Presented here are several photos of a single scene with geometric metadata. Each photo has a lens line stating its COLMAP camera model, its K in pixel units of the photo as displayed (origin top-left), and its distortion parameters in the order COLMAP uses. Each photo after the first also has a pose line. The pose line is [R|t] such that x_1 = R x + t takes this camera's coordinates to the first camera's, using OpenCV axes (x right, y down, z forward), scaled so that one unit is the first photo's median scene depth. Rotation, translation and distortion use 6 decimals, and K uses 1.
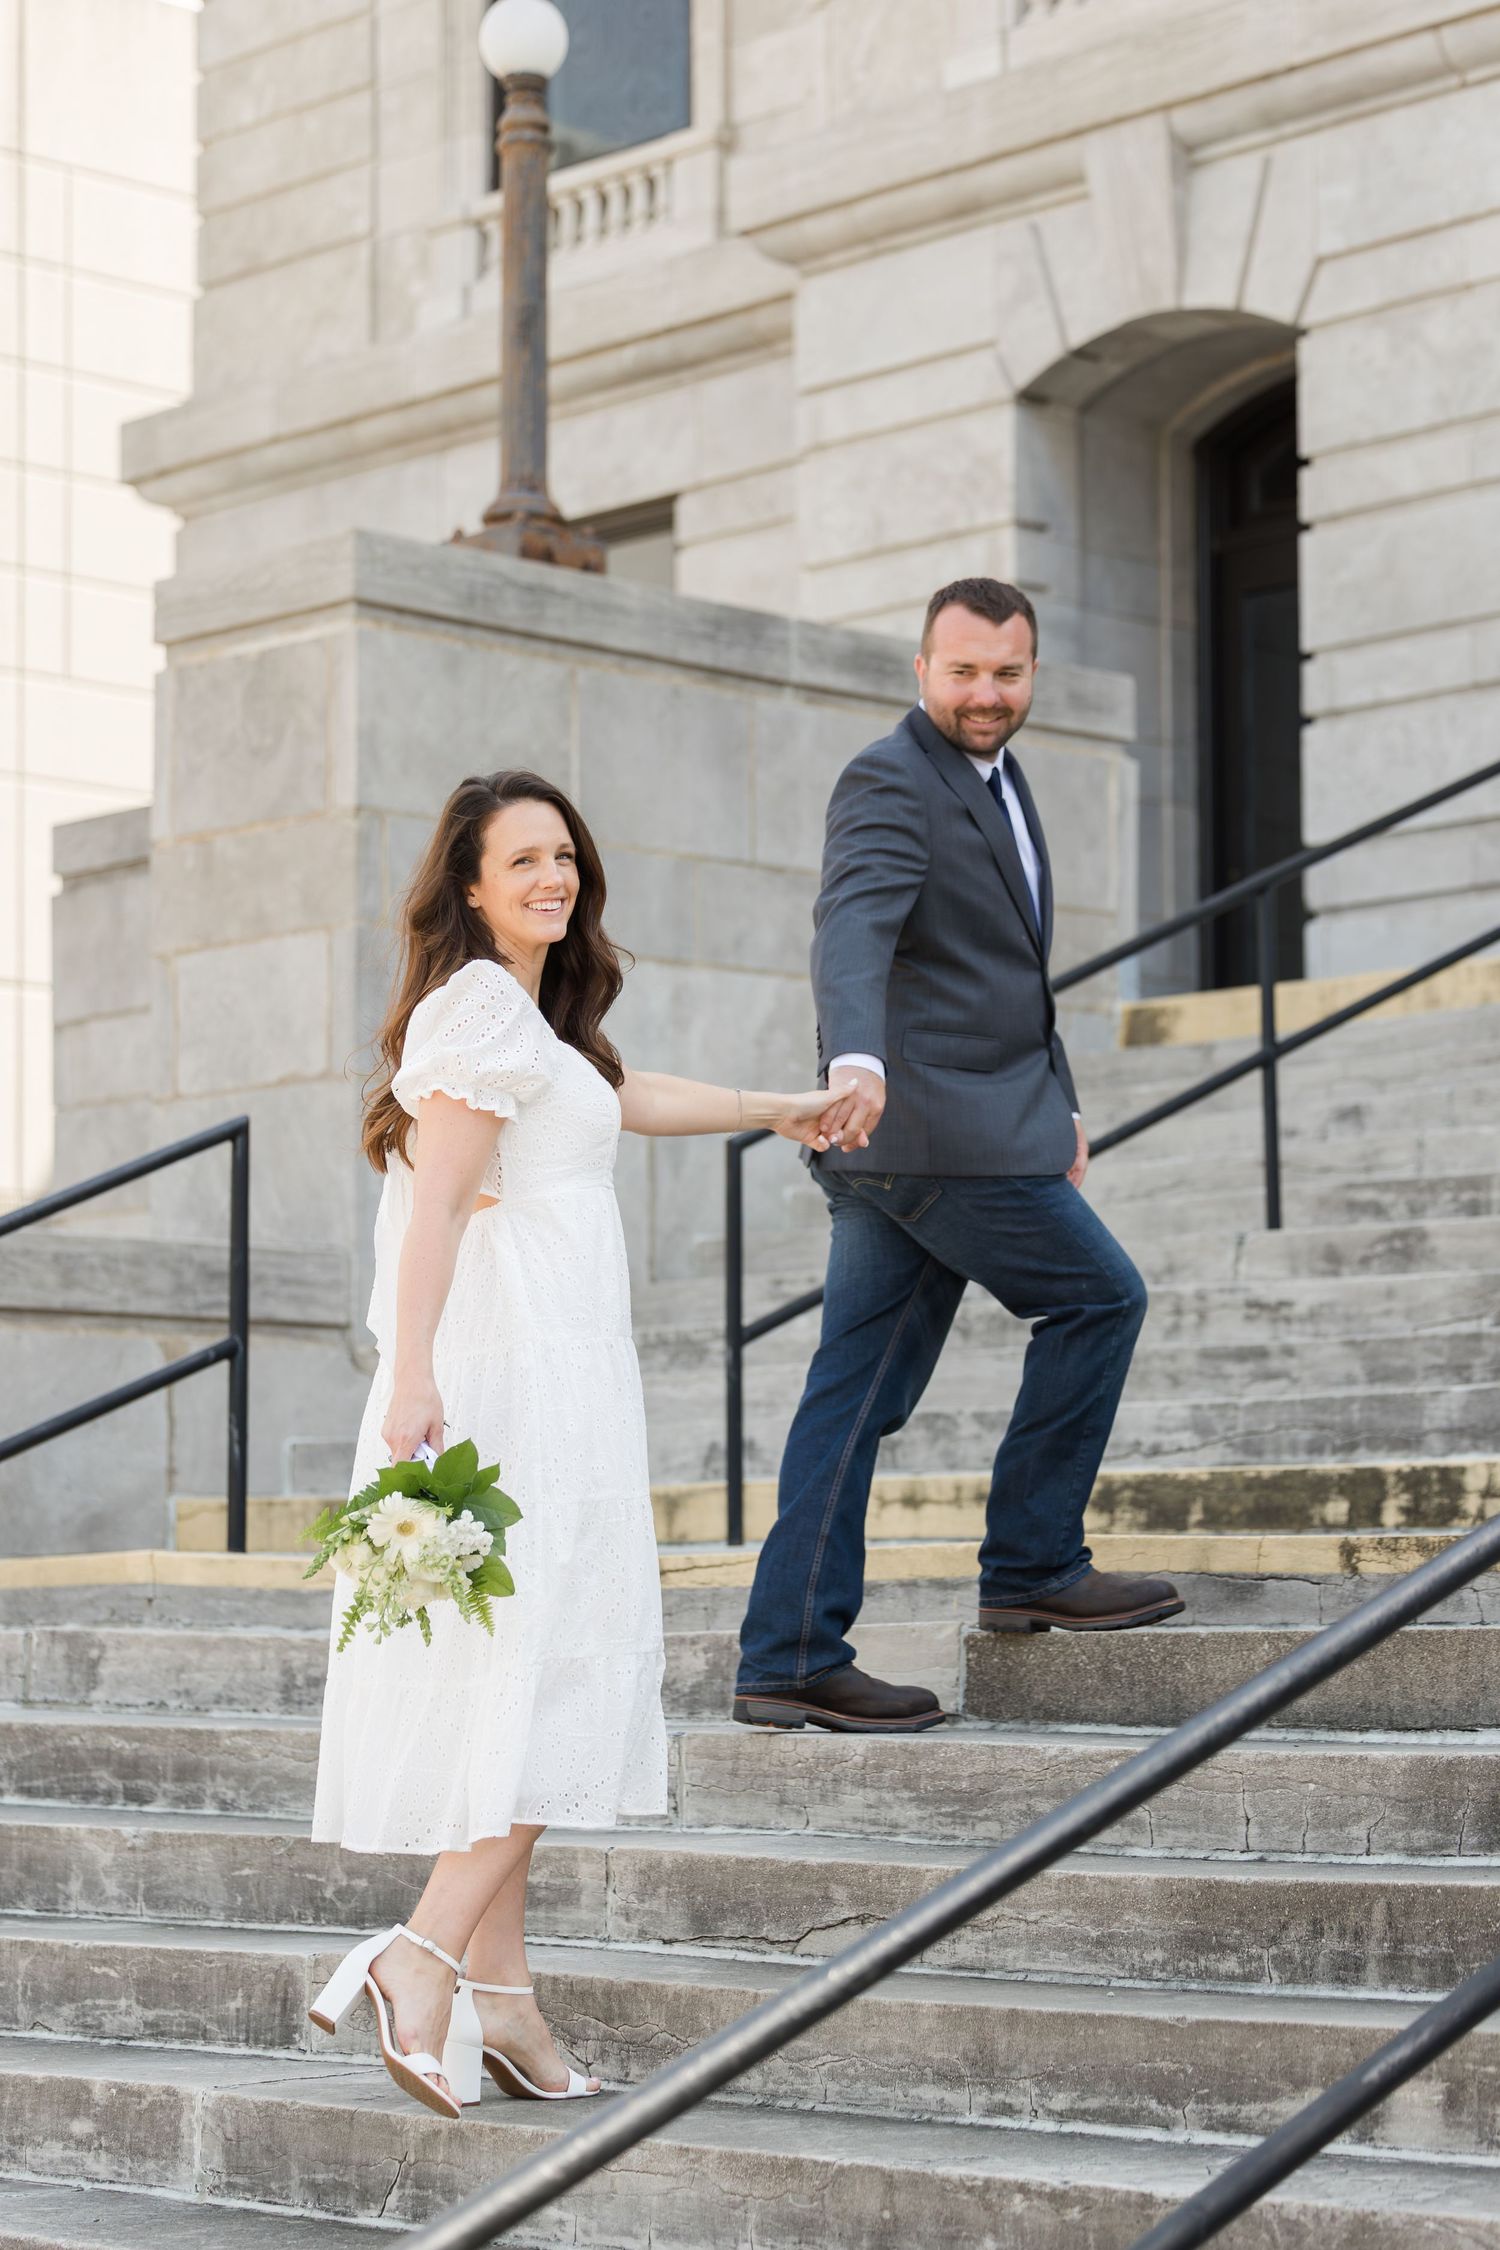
lens RADIAL K [[5810.0, 0, 456.6], [0, 5810.0, 1127.1], [0, 0, 1]] dist [0.040428, 0.383446]
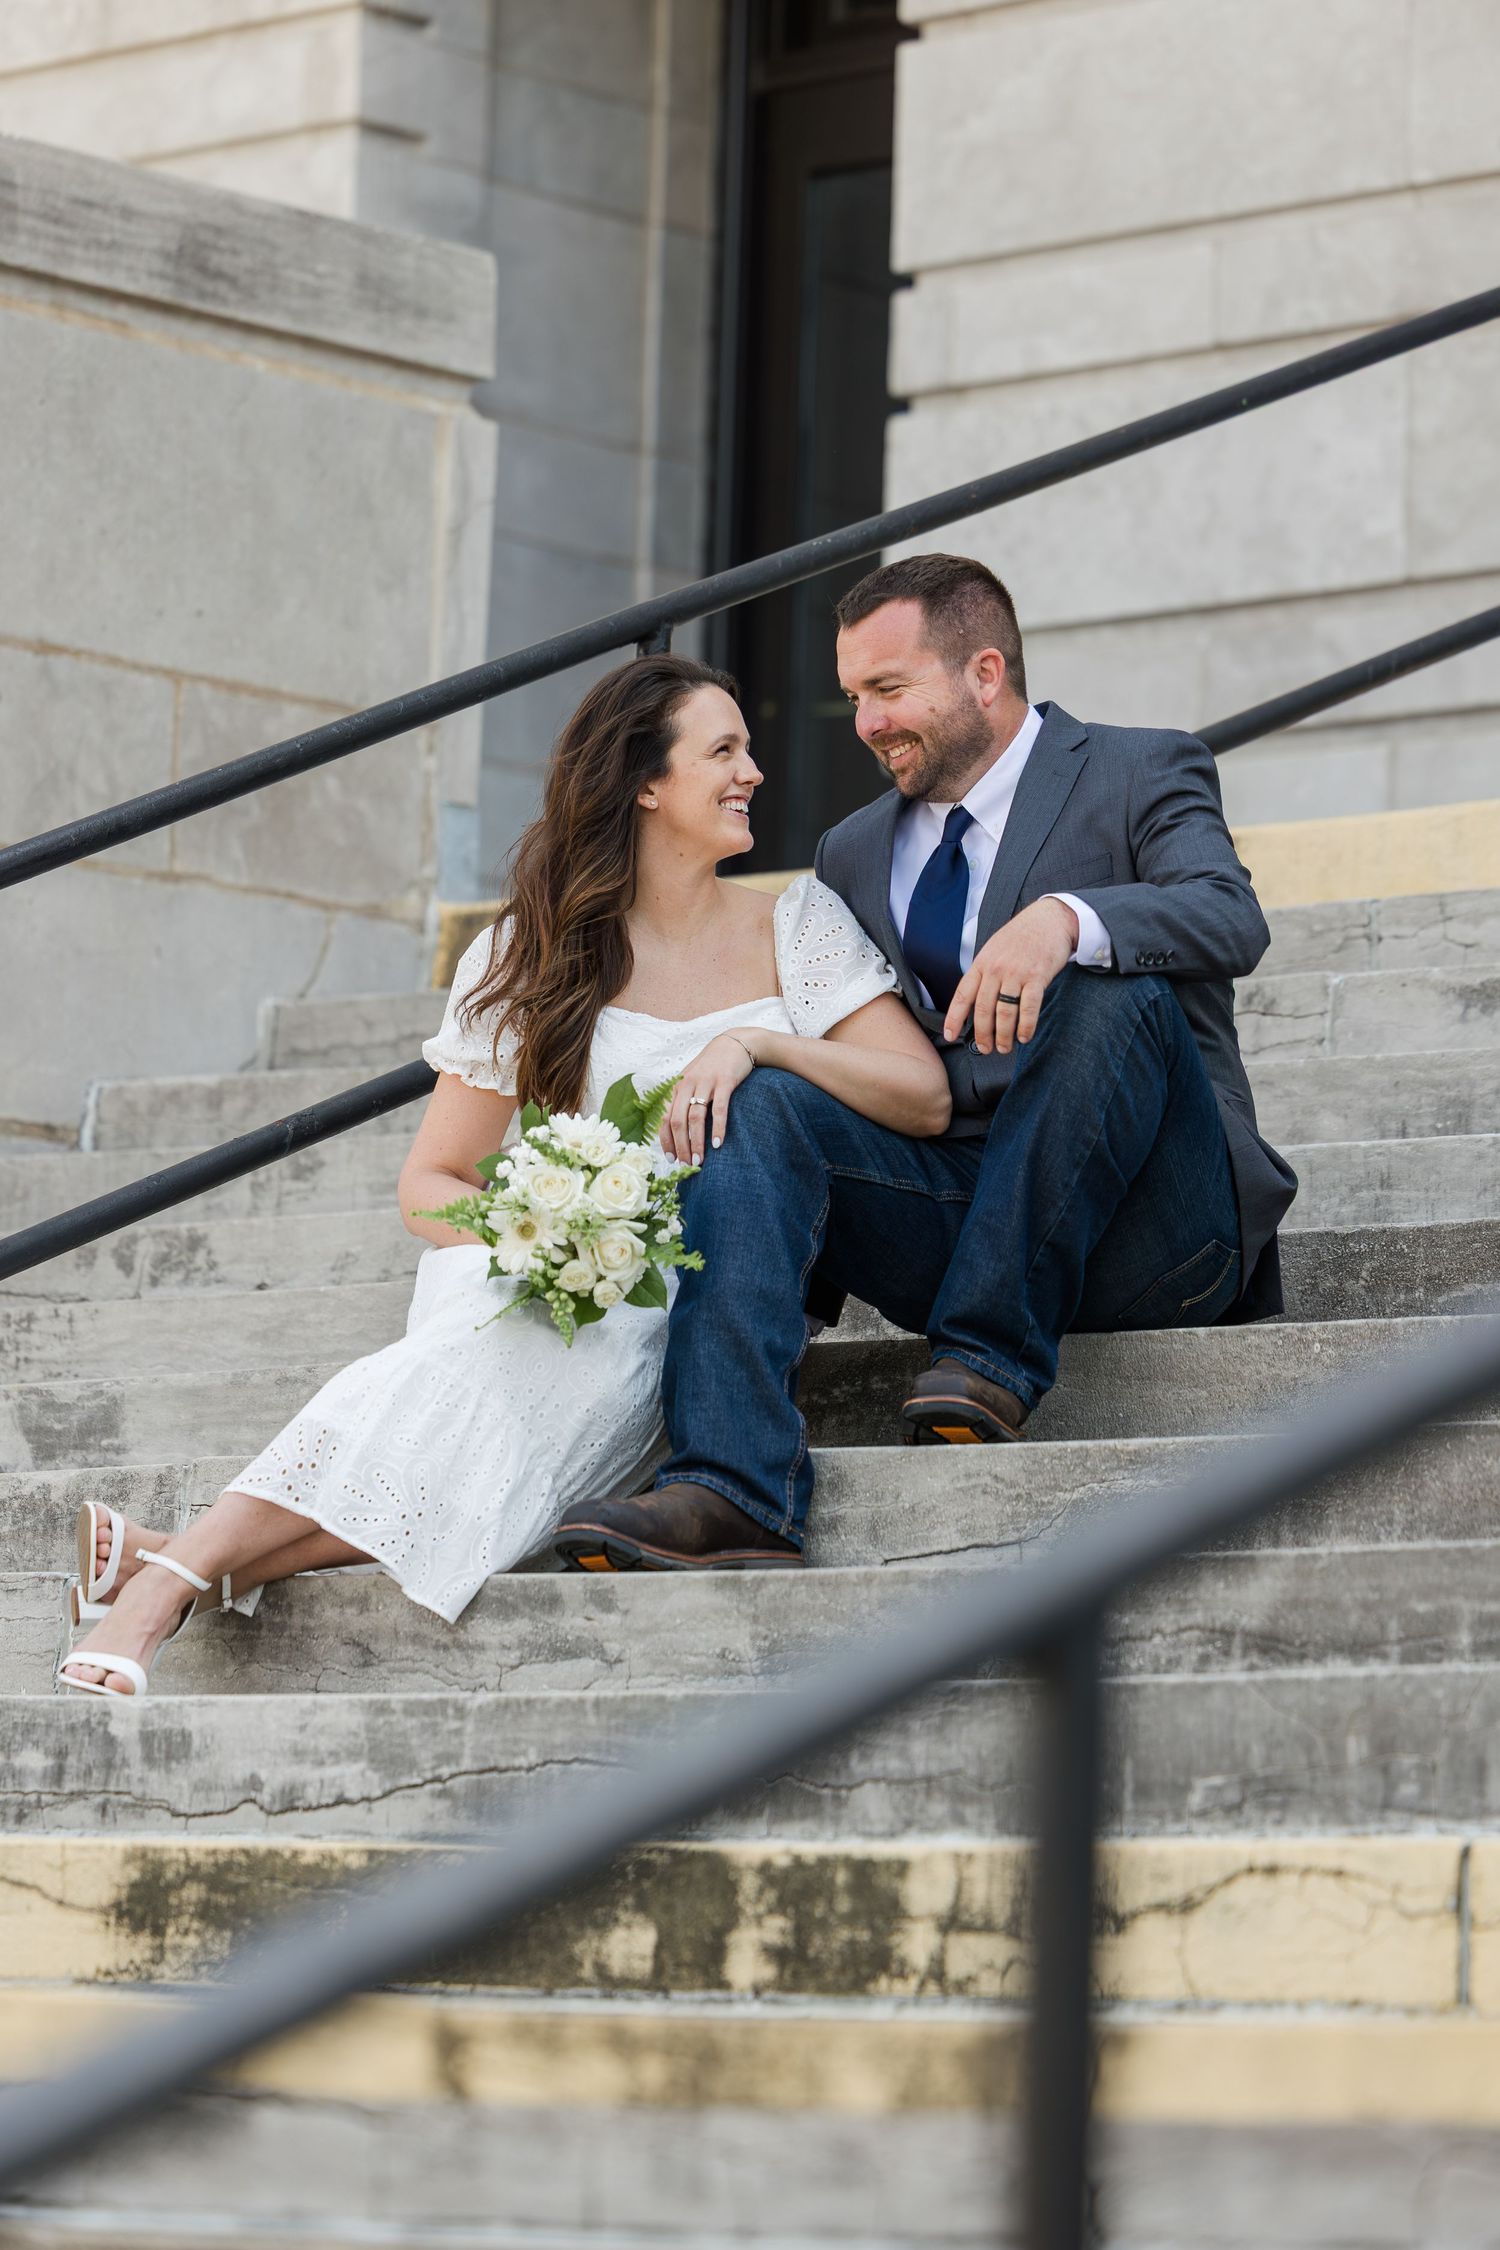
lens RADIAL K [[7090.4, 0, 750.0], [0, 7090.4, 1125.0], [0, 0, 1]] dist [-0.038574, 2.470392]
pose [[0.998665, 0.045376, 0.024698, 0.141690], [-0.044132, 0.997836, -0.048748, 0.028608], [-0.026856, 0.047592, 0.998506, 0.447064]]
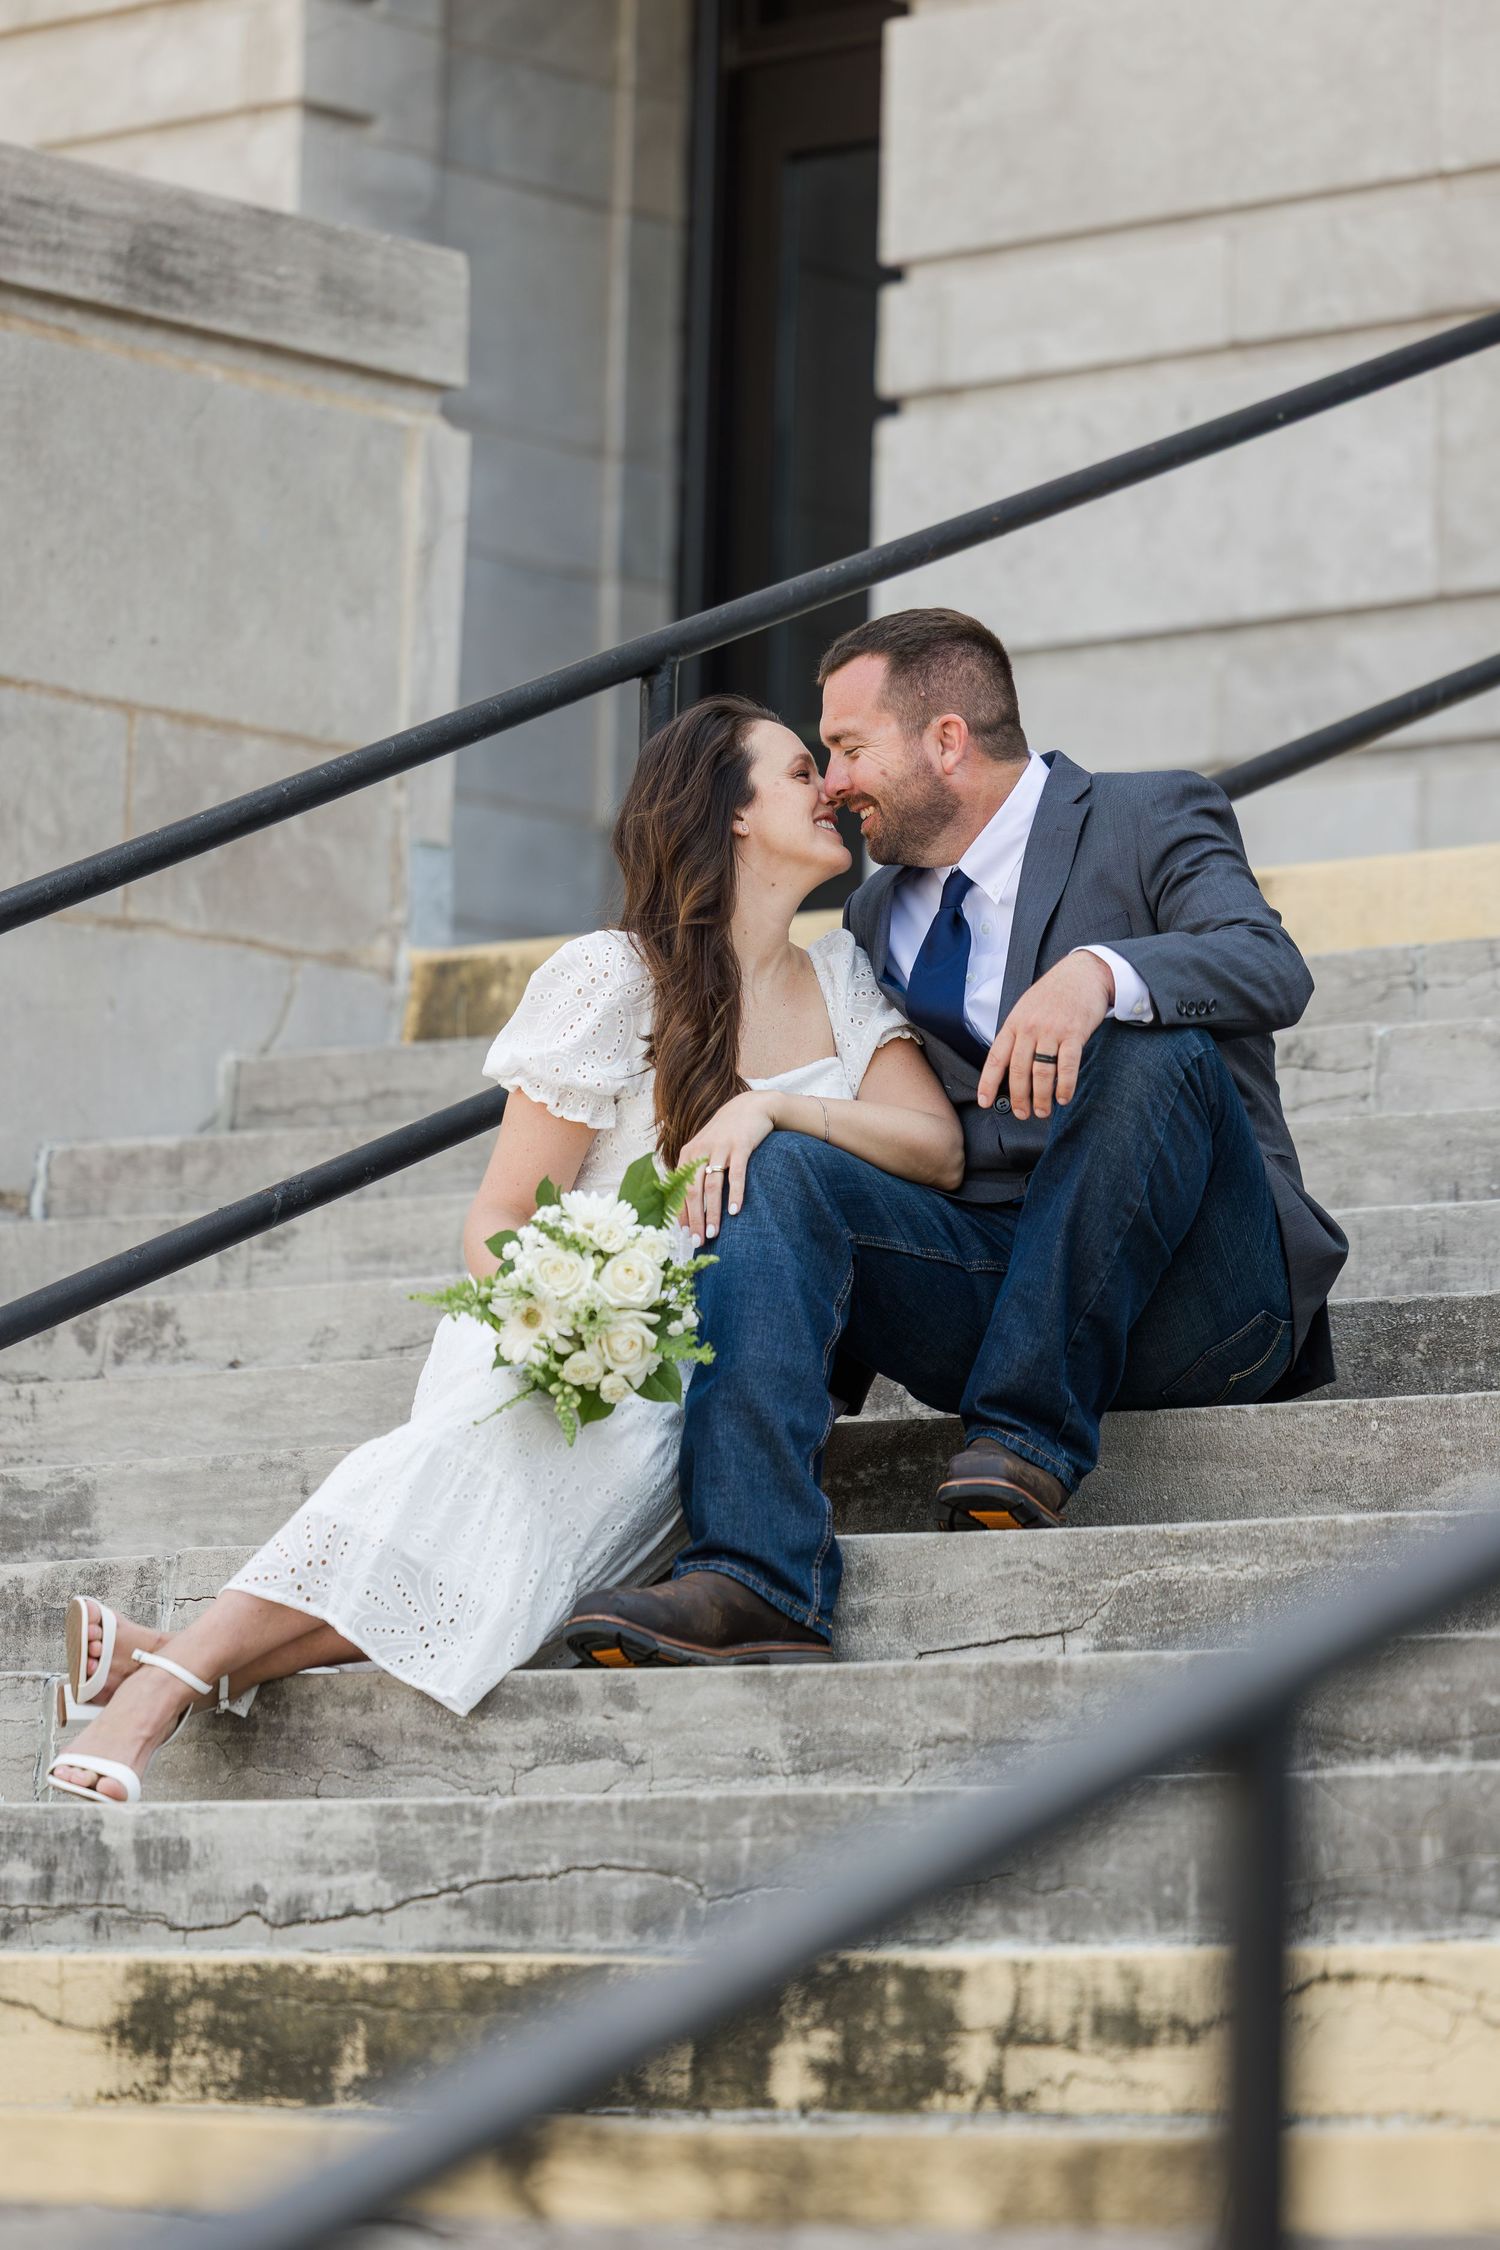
lens RADIAL K [[8121.0, 0, 750.0], [0, 8121.0, 1125.0], [0, 0, 1]] dist [0.046151, 0.787952]
pose [[0.998044, 0.040387, 0.047720, 0.124108], [-0.037903, 0.997935, -0.051858, 0.027698], [-0.049716, 0.049948, 0.997514, 0.400584]]
